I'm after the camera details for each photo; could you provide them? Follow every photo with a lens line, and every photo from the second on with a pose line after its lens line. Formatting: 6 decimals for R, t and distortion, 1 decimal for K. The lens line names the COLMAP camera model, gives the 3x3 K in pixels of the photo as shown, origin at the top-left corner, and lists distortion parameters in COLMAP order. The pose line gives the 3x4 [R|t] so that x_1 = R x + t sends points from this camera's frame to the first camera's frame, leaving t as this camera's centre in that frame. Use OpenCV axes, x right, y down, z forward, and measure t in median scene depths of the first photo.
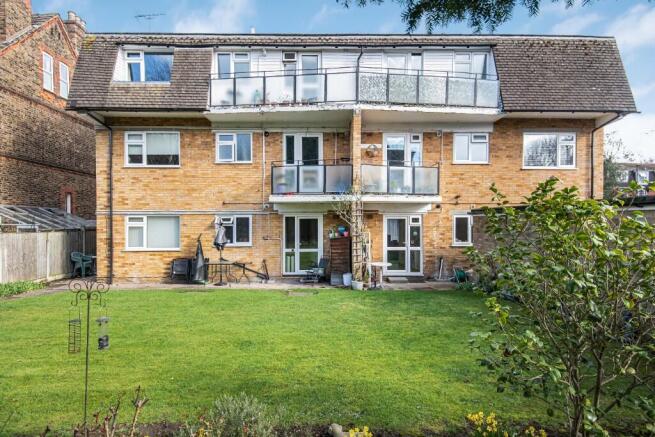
lens RADIAL K [[369.3, 0, 318.2], [0, 369.3, 229.5], [0, 0, 1]] dist [0.004602, 0.000181]
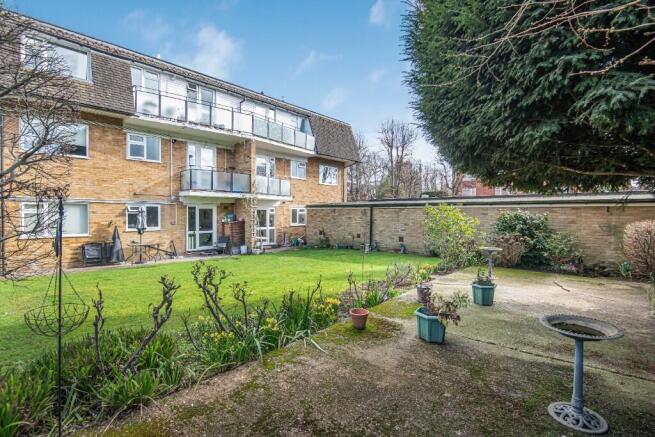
lens RADIAL K [[292.0, 0, 328.8], [0, 292.0, 214.5], [0, 0, 1]] dist [-0.000057, -0.000695]
pose [[0.706925, 0.002122, 0.707285, -0.473903], [0.010809, 0.999846, -0.013803, 0.012705], [-0.707205, 0.017403, 0.706794, -0.085526]]
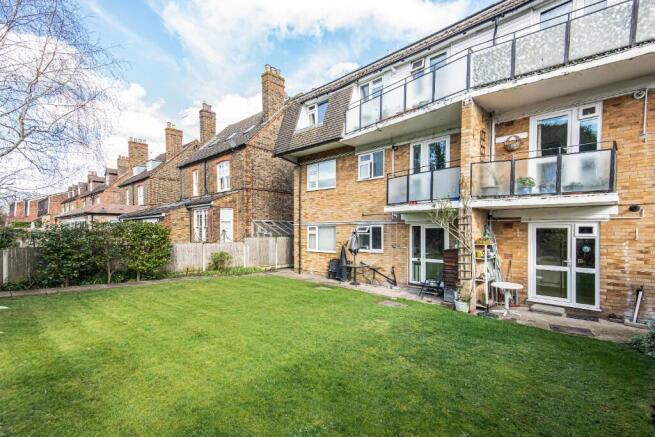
lens RADIAL K [[298.7, 0, 325.4], [0, 298.7, 236.5], [0, 0, 1]] dist [0.036429, -0.000395]
pose [[0.719974, 0.018934, -0.693743, 0.314282], [-0.018430, 0.999797, 0.008160, -0.008543], [0.693757, 0.006911, 0.720176, 0.240872]]
